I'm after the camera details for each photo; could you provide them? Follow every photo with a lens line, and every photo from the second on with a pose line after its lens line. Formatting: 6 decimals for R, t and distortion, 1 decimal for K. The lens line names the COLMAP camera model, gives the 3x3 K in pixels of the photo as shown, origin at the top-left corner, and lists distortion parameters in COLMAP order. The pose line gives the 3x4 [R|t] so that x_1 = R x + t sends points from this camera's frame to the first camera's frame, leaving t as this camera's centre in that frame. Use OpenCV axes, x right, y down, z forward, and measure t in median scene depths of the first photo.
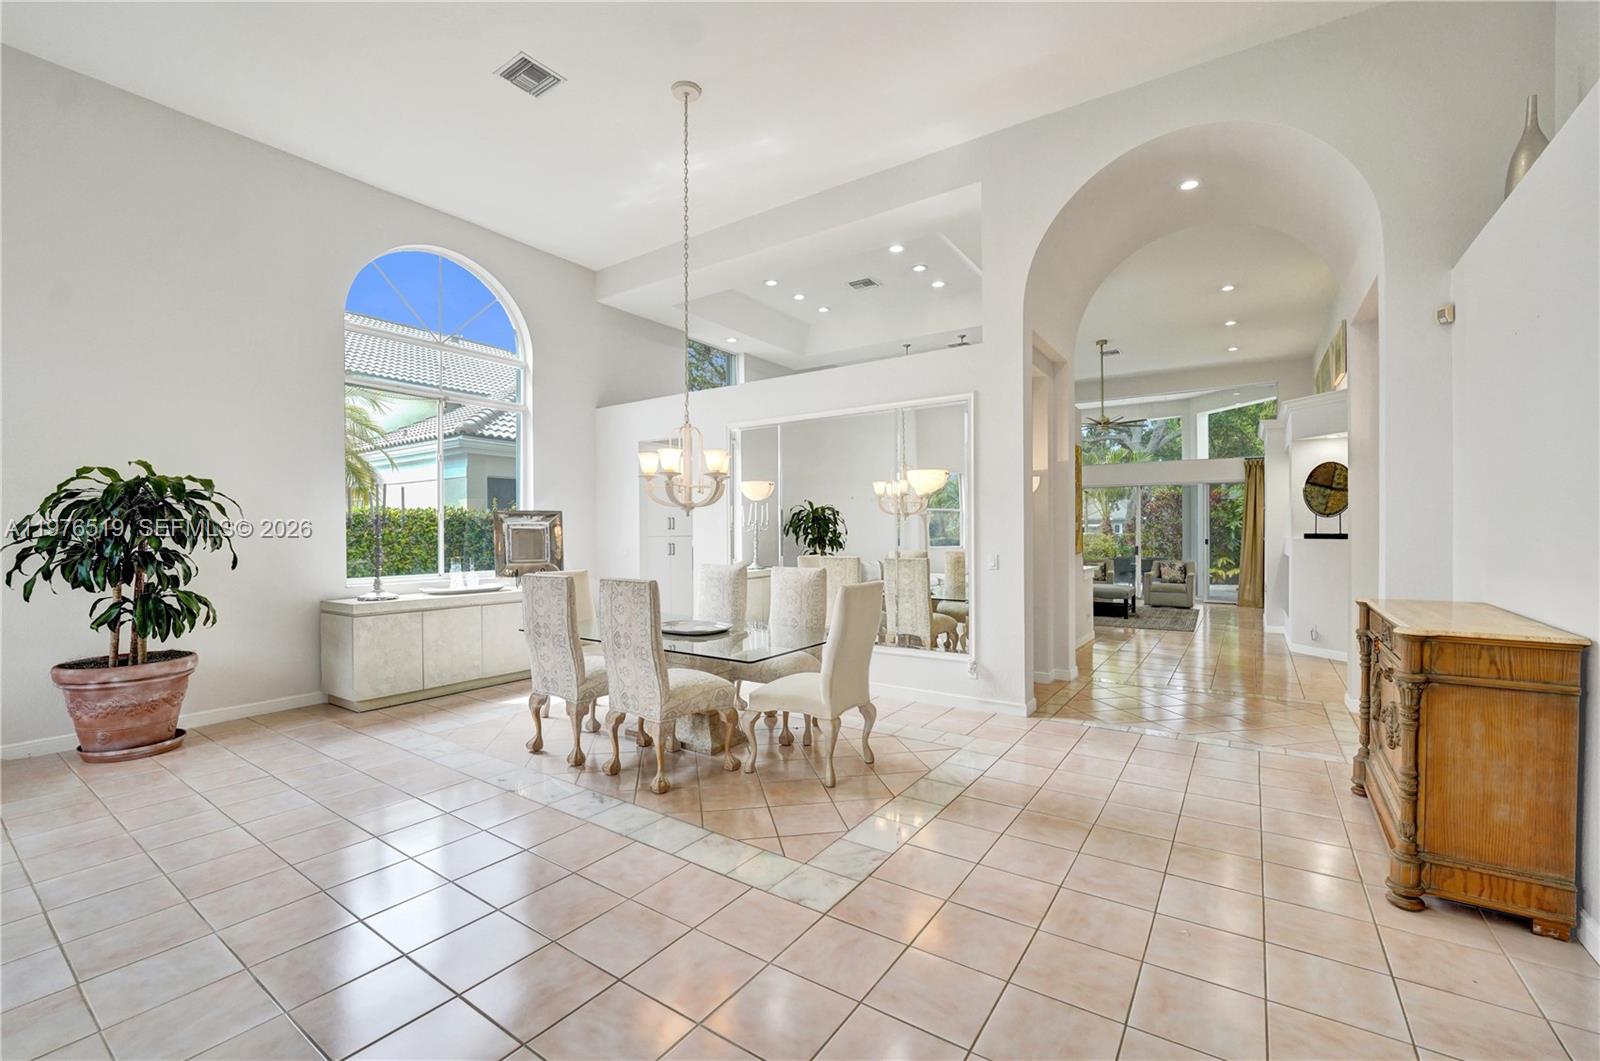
lens RADIAL K [[668.0, 0, 801.7], [0, 668.0, 526.9], [0, 0, 1]] dist [-0.014975, 0.000162]
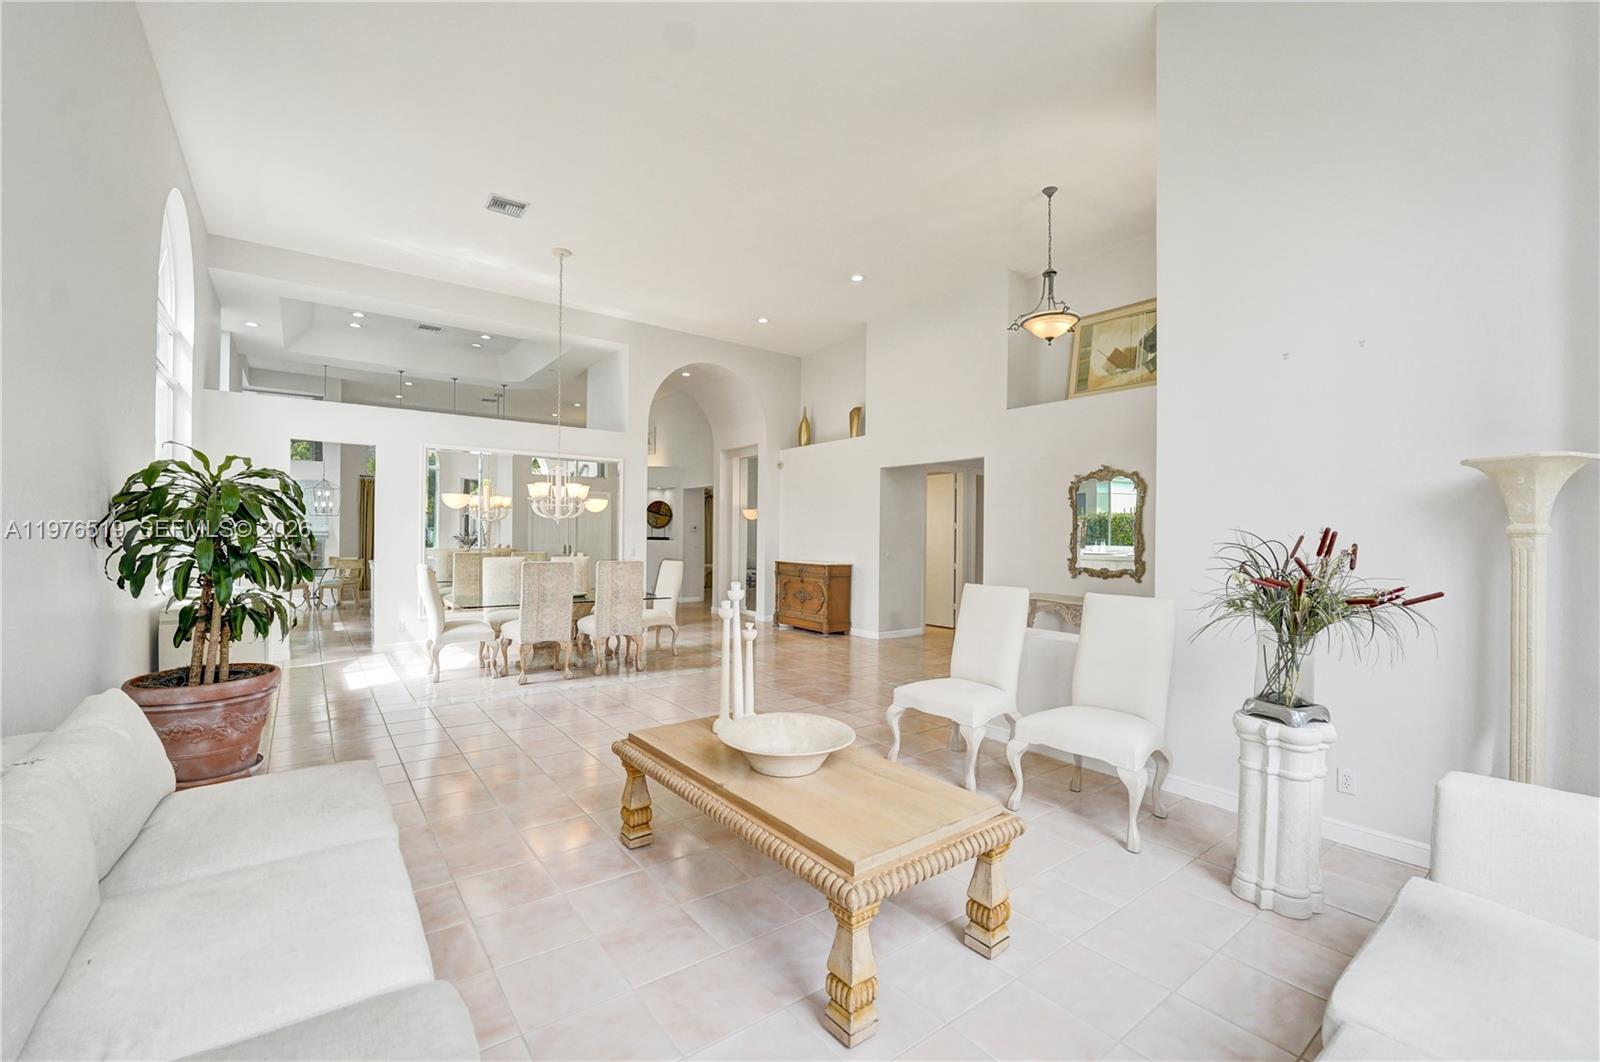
lens RADIAL K [[673.5, 0, 802.3], [0, 673.5, 532.3], [0, 0, 1]] dist [-0.003356, -0.000062]
pose [[0.308939, 0.009755, 0.951032, -1.050549], [-0.018096, 0.999827, -0.004378, -0.003702], [-0.950910, -0.015858, 0.309062, -0.023801]]
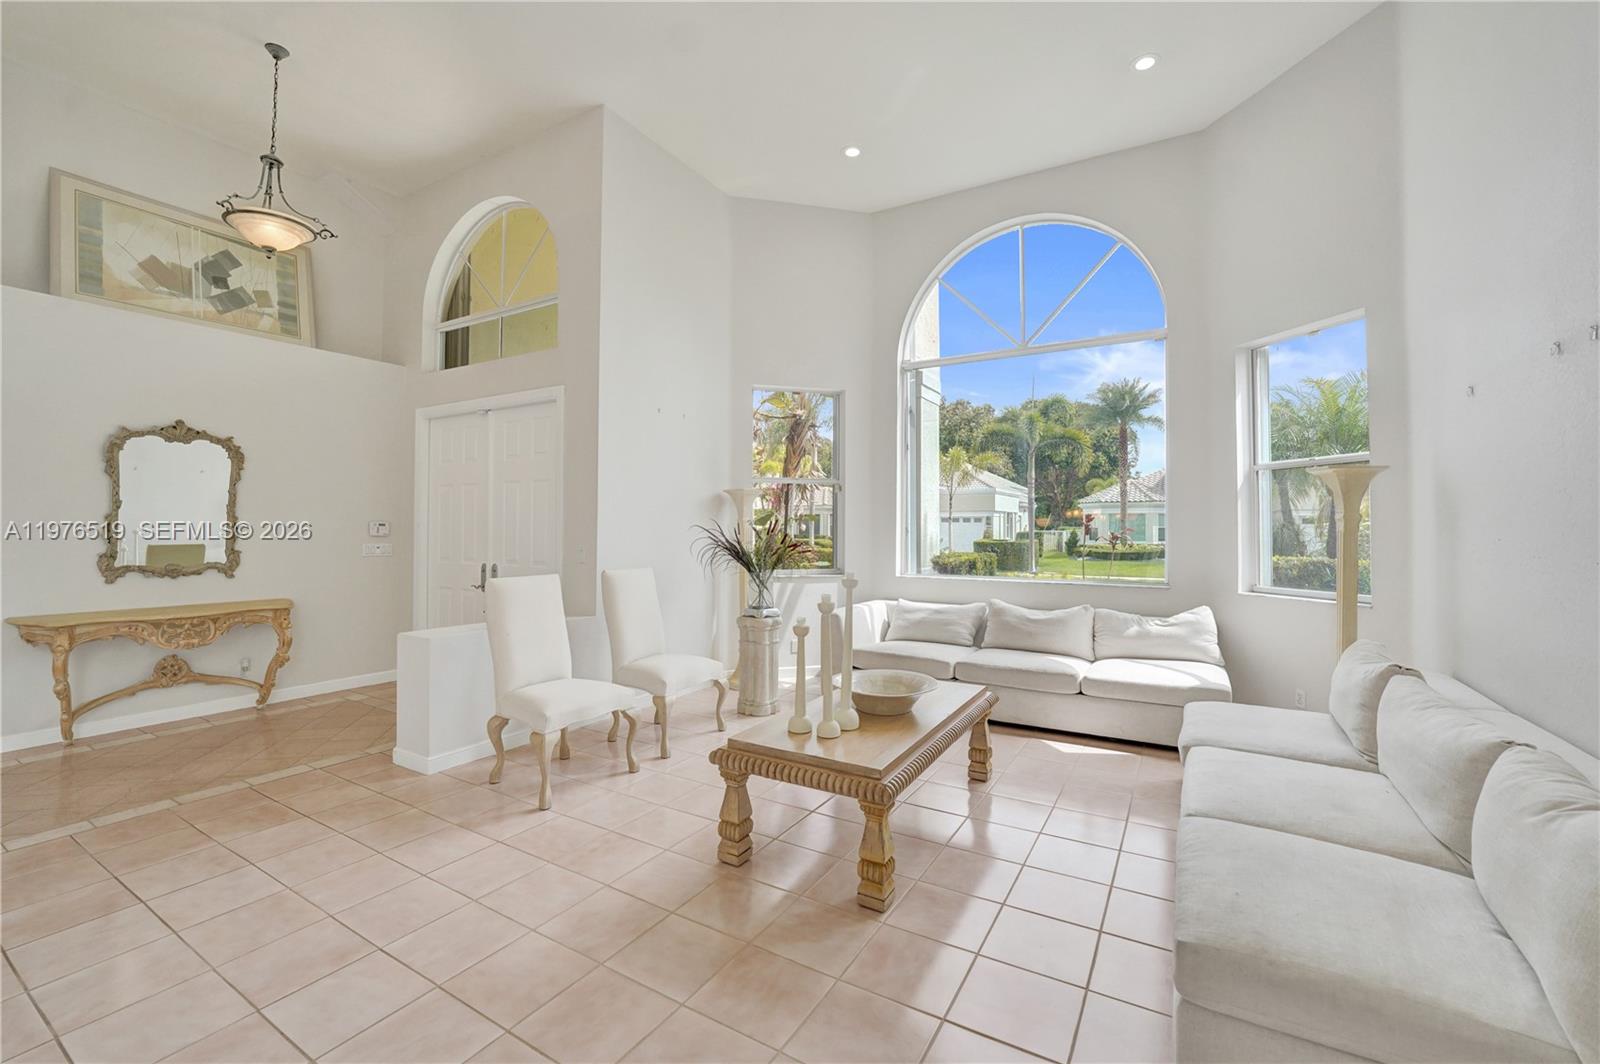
lens RADIAL K [[660.5, 0, 794.0], [0, 660.5, 522.6], [0, 0, 1]] dist [-0.016361, 0.000432]
pose [[-0.998917, 0.003454, -0.046393, -0.569952], [0.004327, 0.999815, -0.018739, 0.010099], [0.046319, -0.018920, -0.998748, 0.603305]]
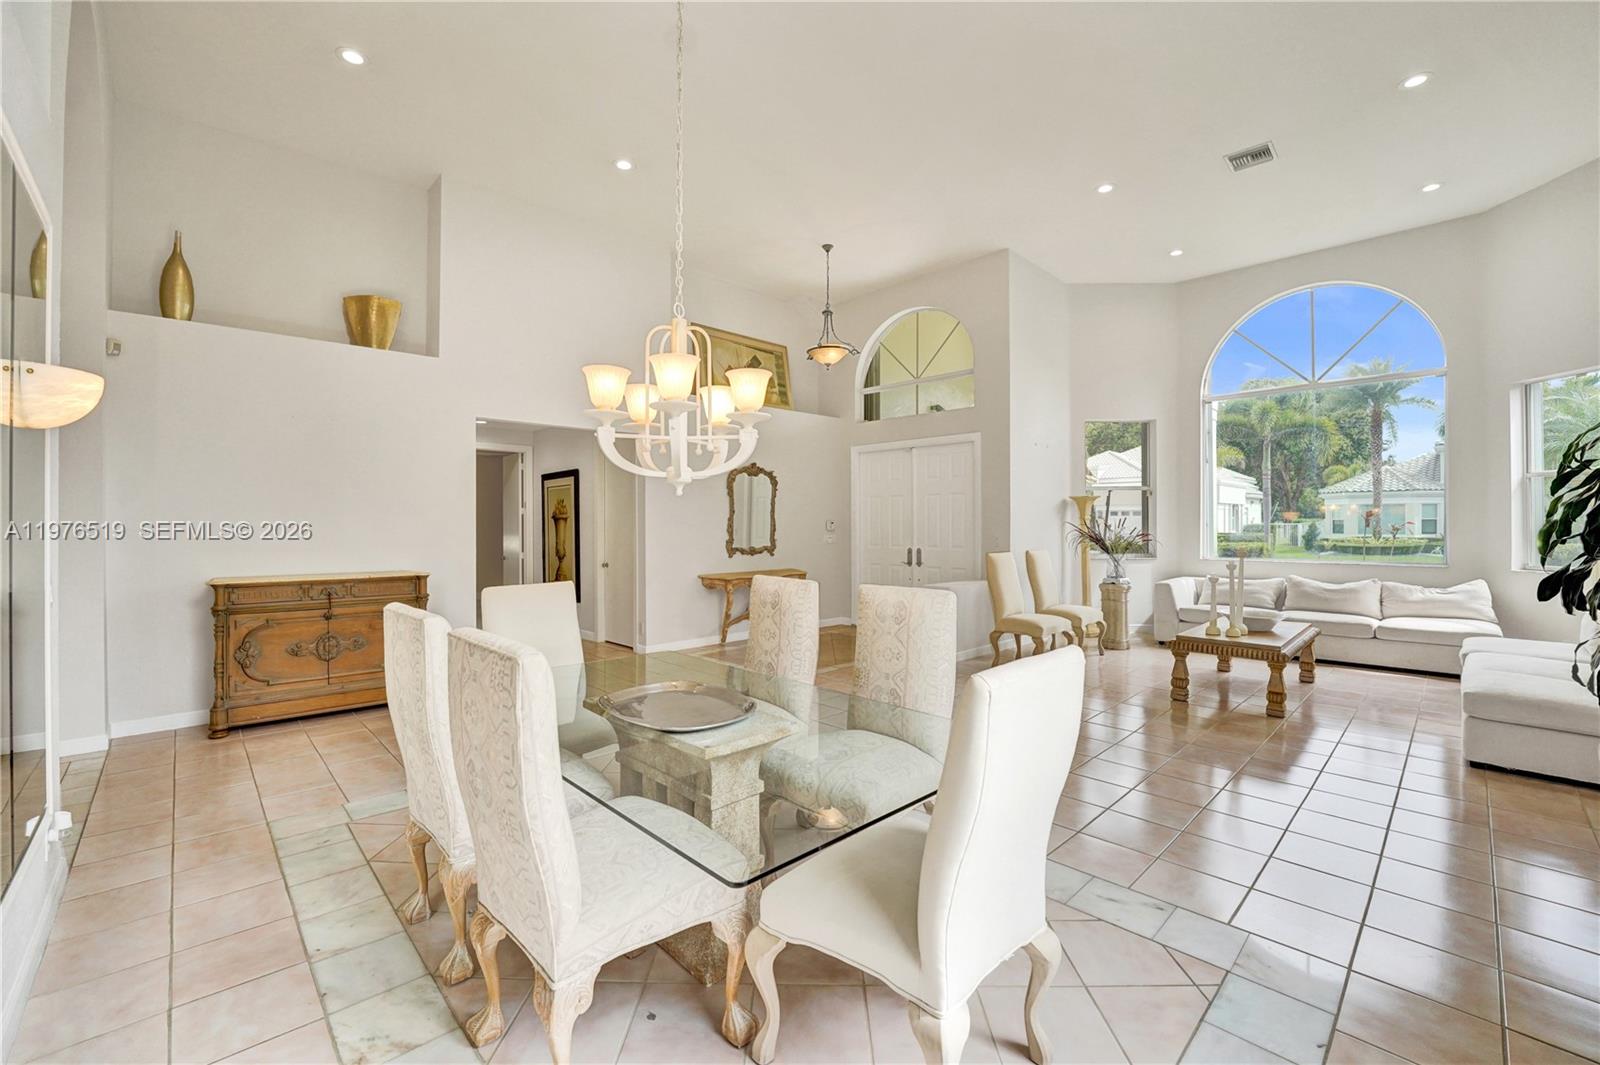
lens RADIAL K [[660.0, 0, 800.1], [0, 660.0, 525.5], [0, 0, 1]] dist [-0.011923, 0.000957]
pose [[-0.979056, 0.009165, 0.203387, -0.263625], [0.007788, 0.999941, -0.007571, 0.009145], [-0.203444, -0.005828, -0.979069, 1.054609]]
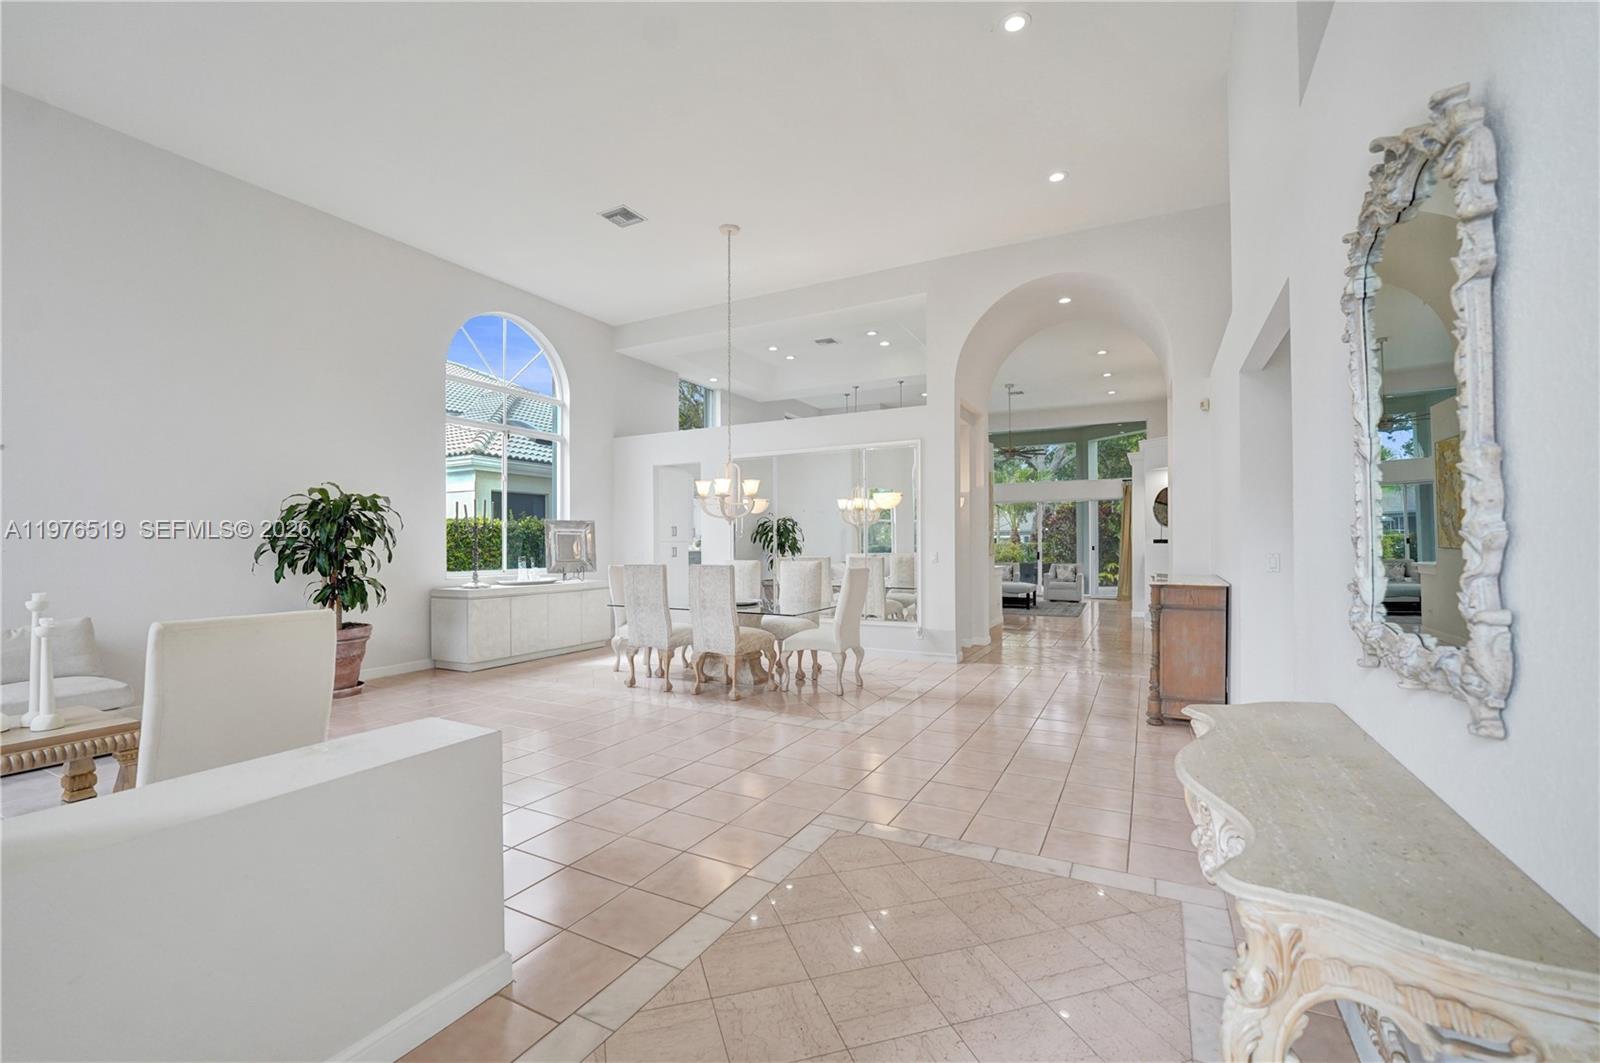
lens RADIAL K [[679.7, 0, 789.4], [0, 679.7, 533.1], [0, 0, 1]] dist [-0.001879, -0.000265]
pose [[0.994395, 0.001926, 0.105709, -0.139821], [-0.001095, 0.999968, -0.007911, 0.009647], [-0.105721, 0.007751, 0.994366, -0.334347]]
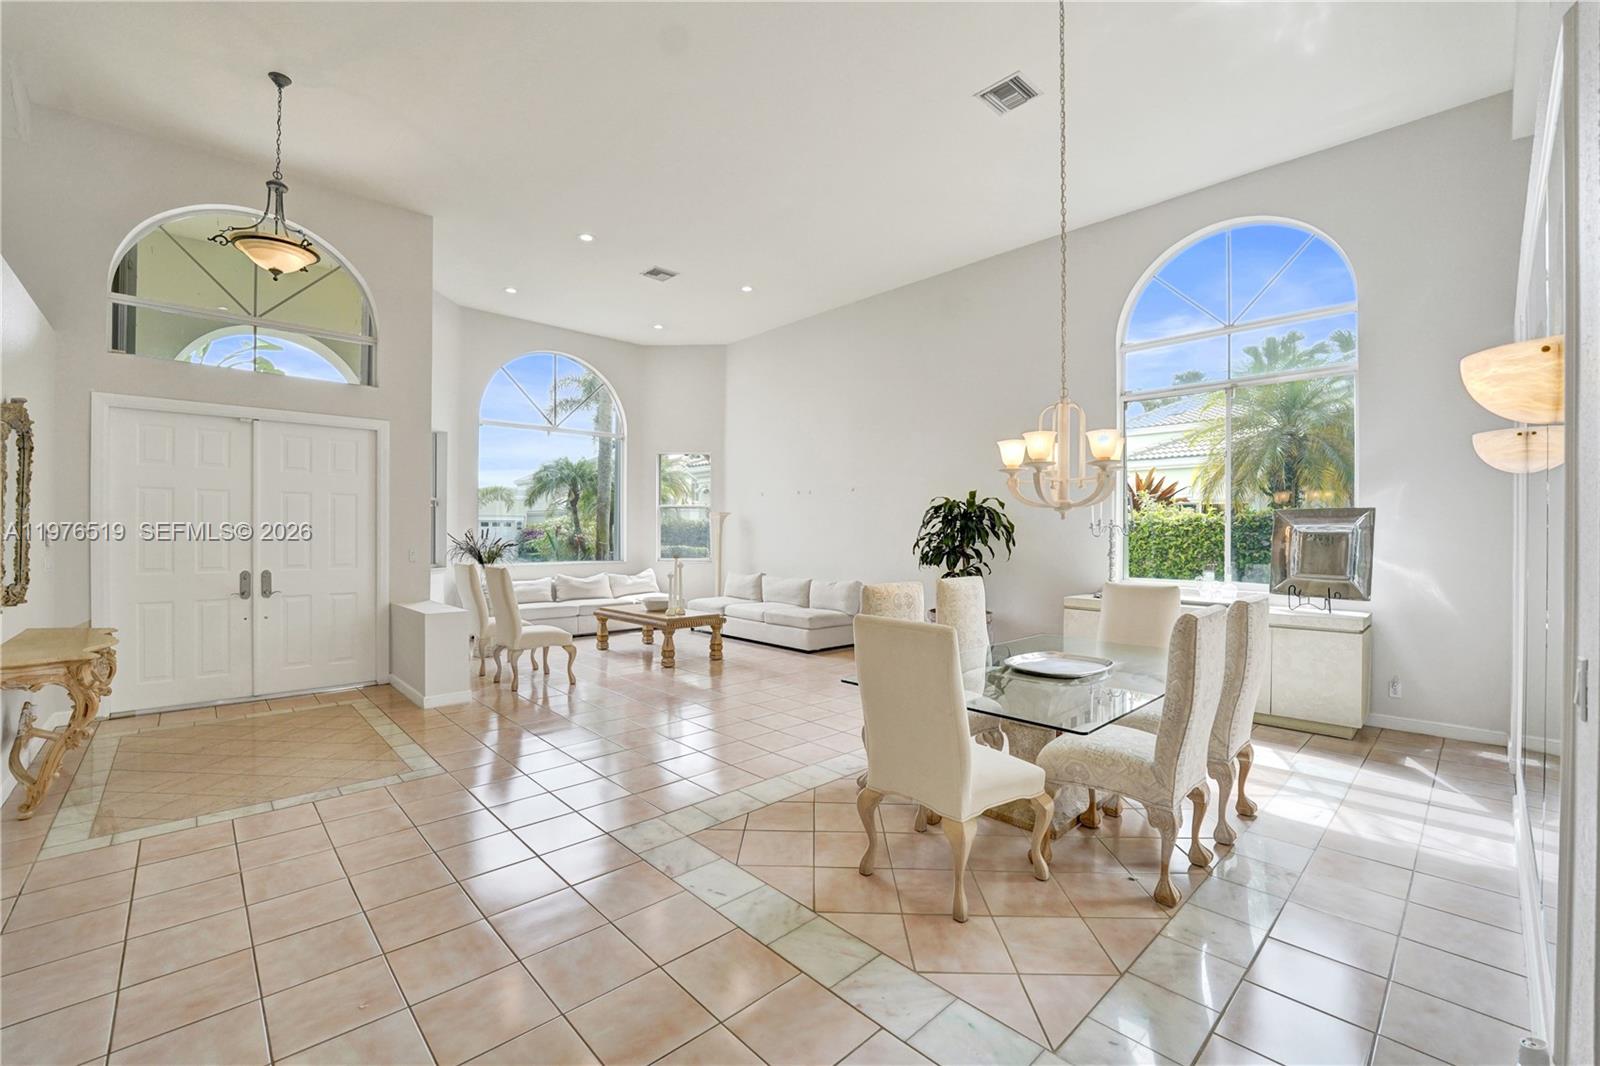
lens RADIAL K [[662.1, 0, 789.6], [0, 662.1, 529.4], [0, 0, 1]] dist [-0.020736, 0.000320]
pose [[-0.225082, 0.001347, -0.974339, 0.454016], [0.005821, 0.999983, 0.000038, -0.004637], [0.974323, -0.005664, -0.225086, 0.613850]]
